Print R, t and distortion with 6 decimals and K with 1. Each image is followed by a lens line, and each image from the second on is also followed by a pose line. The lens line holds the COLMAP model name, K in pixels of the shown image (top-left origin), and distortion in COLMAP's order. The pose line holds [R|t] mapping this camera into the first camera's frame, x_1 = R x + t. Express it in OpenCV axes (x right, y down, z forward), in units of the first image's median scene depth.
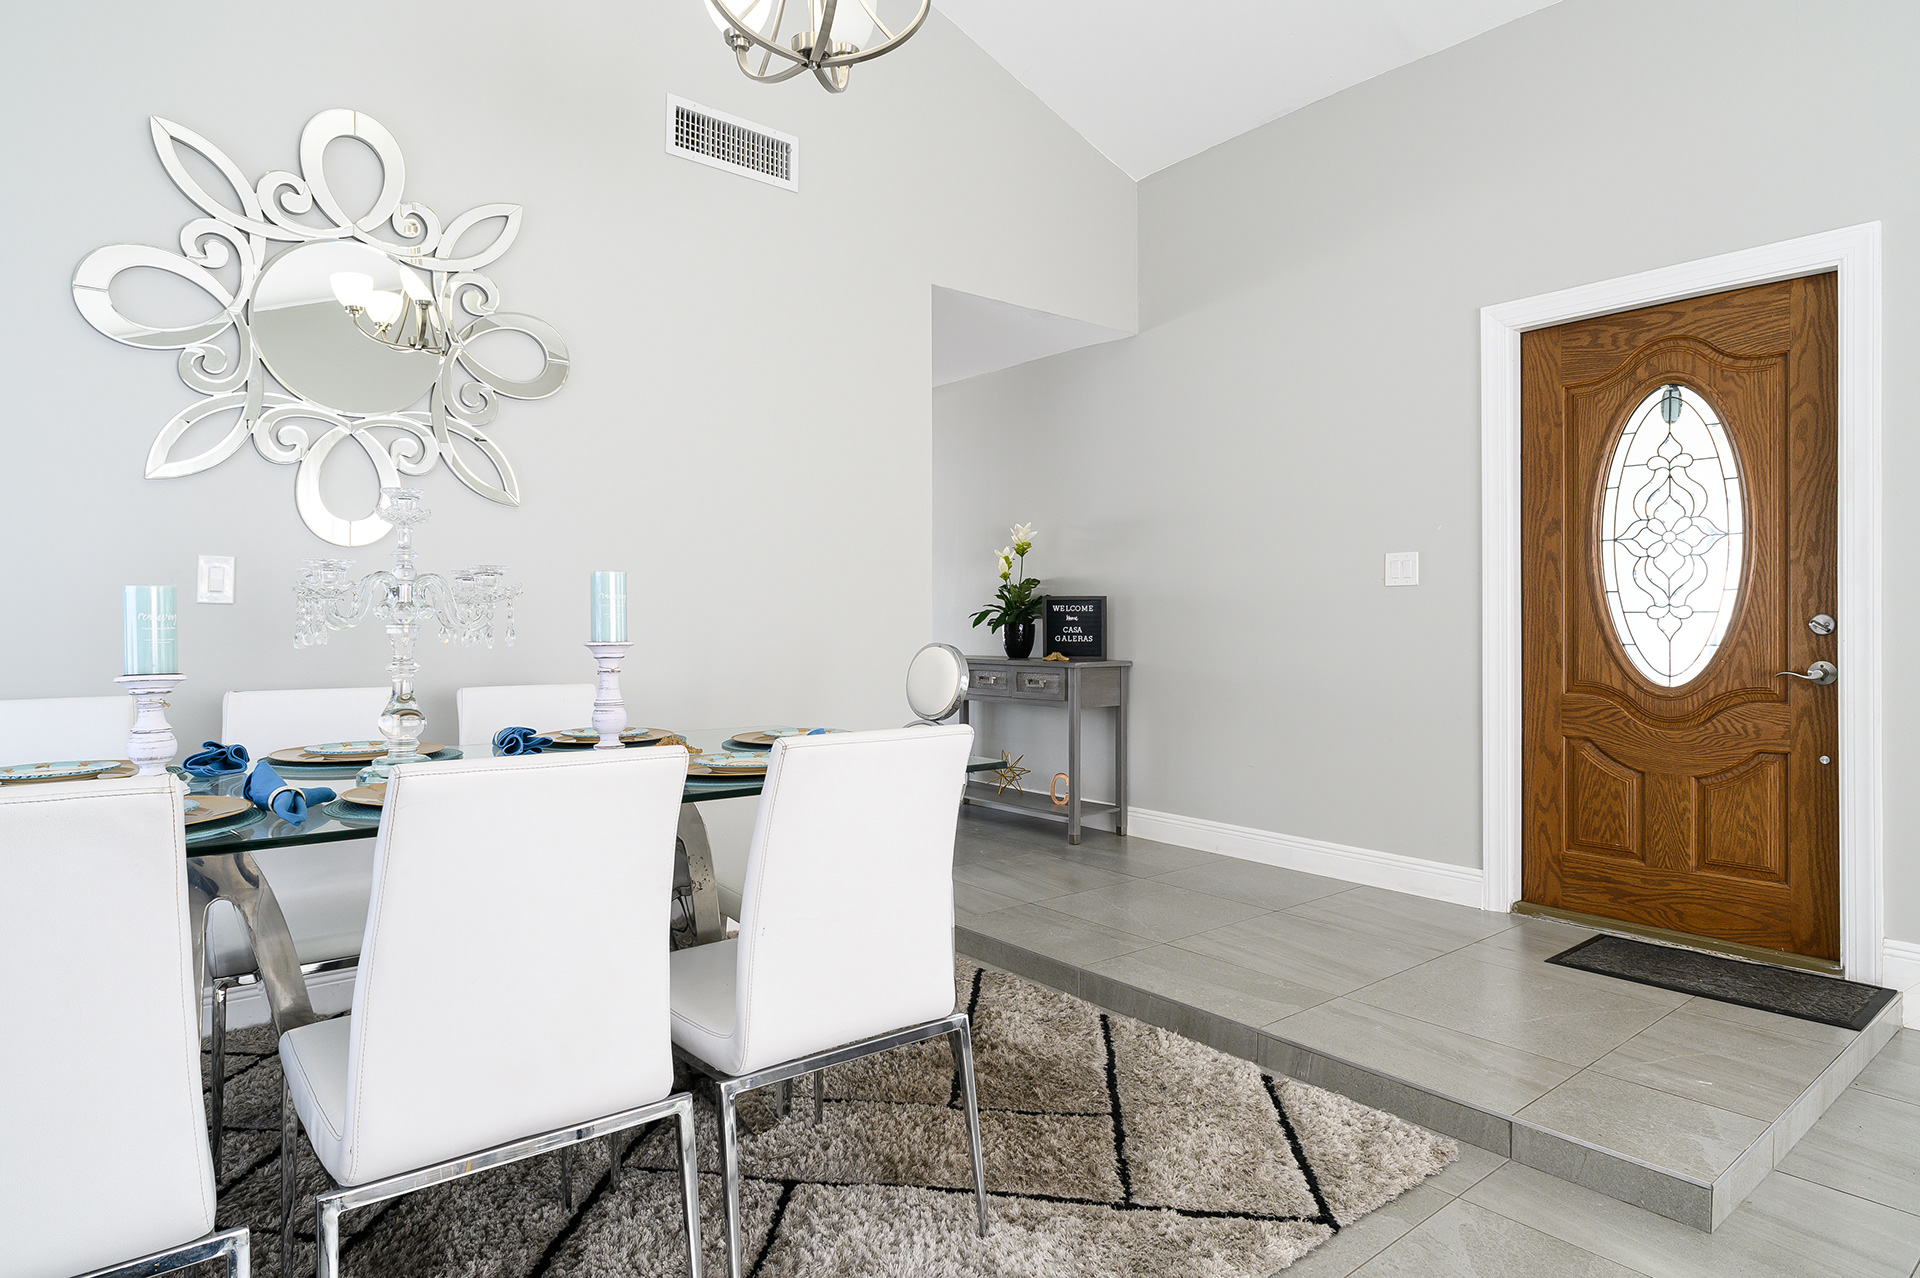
lens RADIAL K [[1080.2, 0, 949.7], [0, 1080.2, 615.4], [0, 0, 1]] dist [-0.001654, -0.002281]
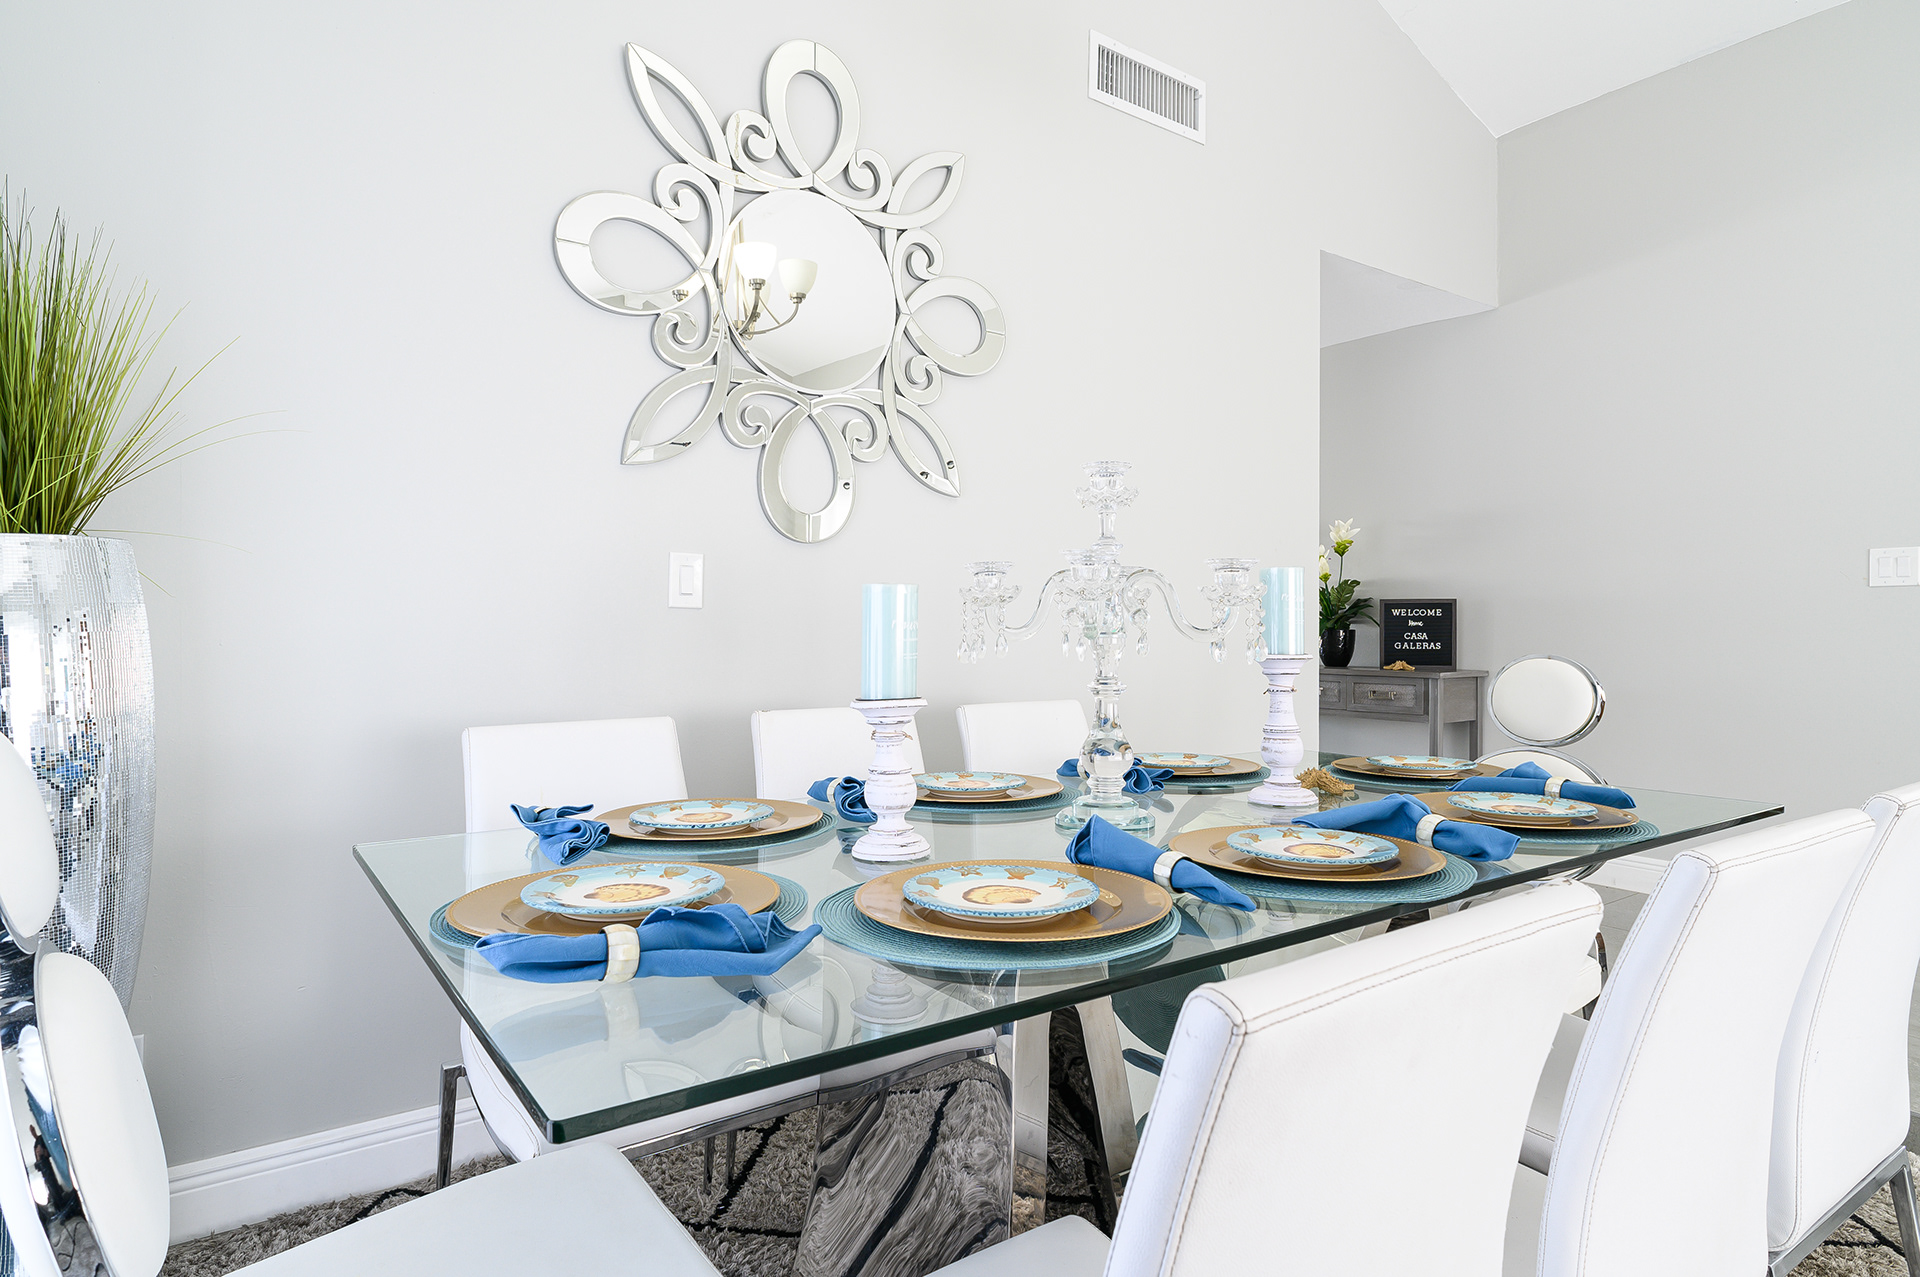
lens RADIAL K [[1073.0, 0, 949.7], [0, 1073.0, 627.6], [0, 0, 1]] dist [0.003531, 0.000069]
pose [[0.998600, -0.000143, -0.052902, -0.321237], [0.000529, 0.999973, 0.007275, -0.000885], [0.052900, -0.007292, 0.998573, 0.109870]]
